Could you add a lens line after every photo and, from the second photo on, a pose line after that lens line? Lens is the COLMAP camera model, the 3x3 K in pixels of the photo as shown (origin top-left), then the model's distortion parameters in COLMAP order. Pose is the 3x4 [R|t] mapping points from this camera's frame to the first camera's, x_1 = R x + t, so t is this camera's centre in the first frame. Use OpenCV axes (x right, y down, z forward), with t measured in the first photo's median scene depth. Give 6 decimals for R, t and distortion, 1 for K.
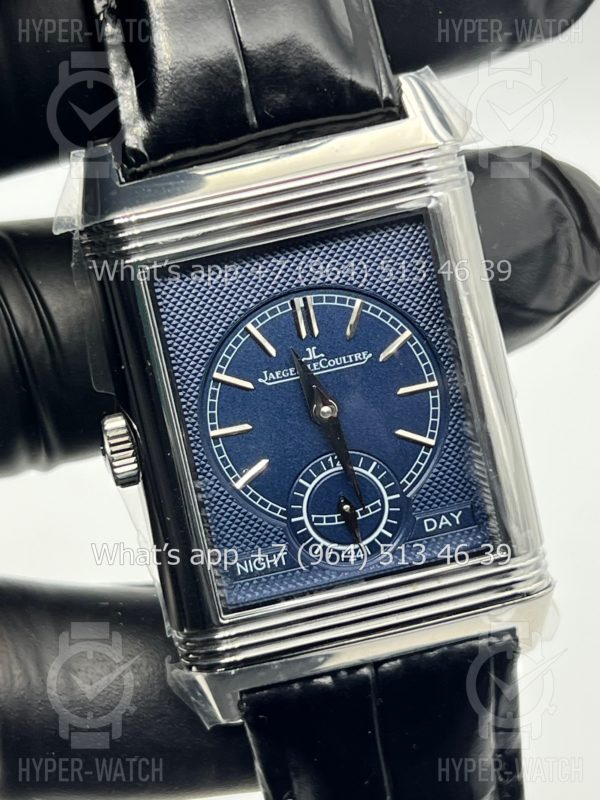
lens RADIAL K [[1838.9, 0, 300.0], [0, 1838.9, 400.0], [0, 0, 1]] dist [0.253310, -0.394624]
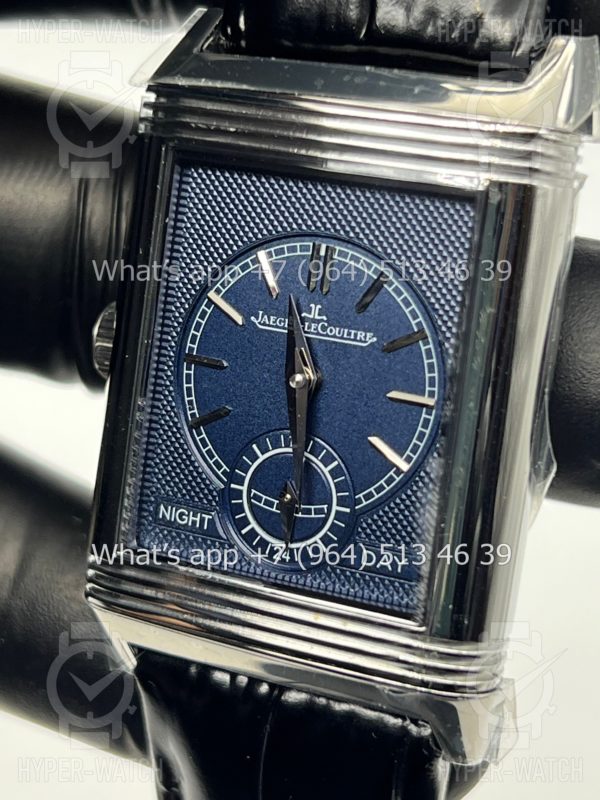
lens RADIAL K [[1838.9, 0, 300.0], [0, 1838.9, 400.0], [0, 0, 1]] dist [0.253310, -0.394624]
pose [[0.814459, 0.378967, -0.439363, 0.384346], [-0.373479, 0.921918, 0.102861, -0.071741], [0.444037, 0.080317, 0.892401, 0.245772]]
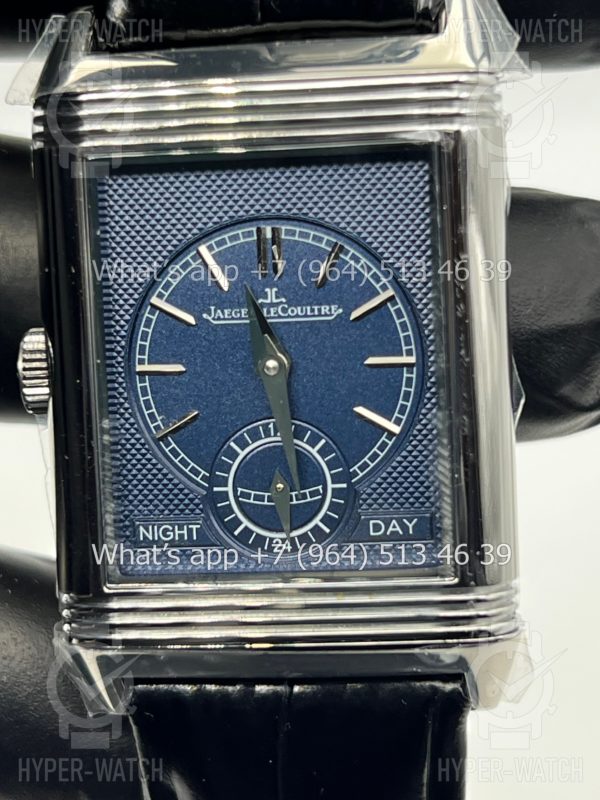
lens RADIAL K [[1838.9, 0, 300.0], [0, 1838.9, 400.0], [0, 0, 1]] dist [0.253310, -0.394624]
pose [[0.967685, 0.186928, -0.169247, 0.167207], [-0.189474, 0.981885, 0.001125, 0.017403], [0.166392, 0.030979, 0.985573, 0.184003]]
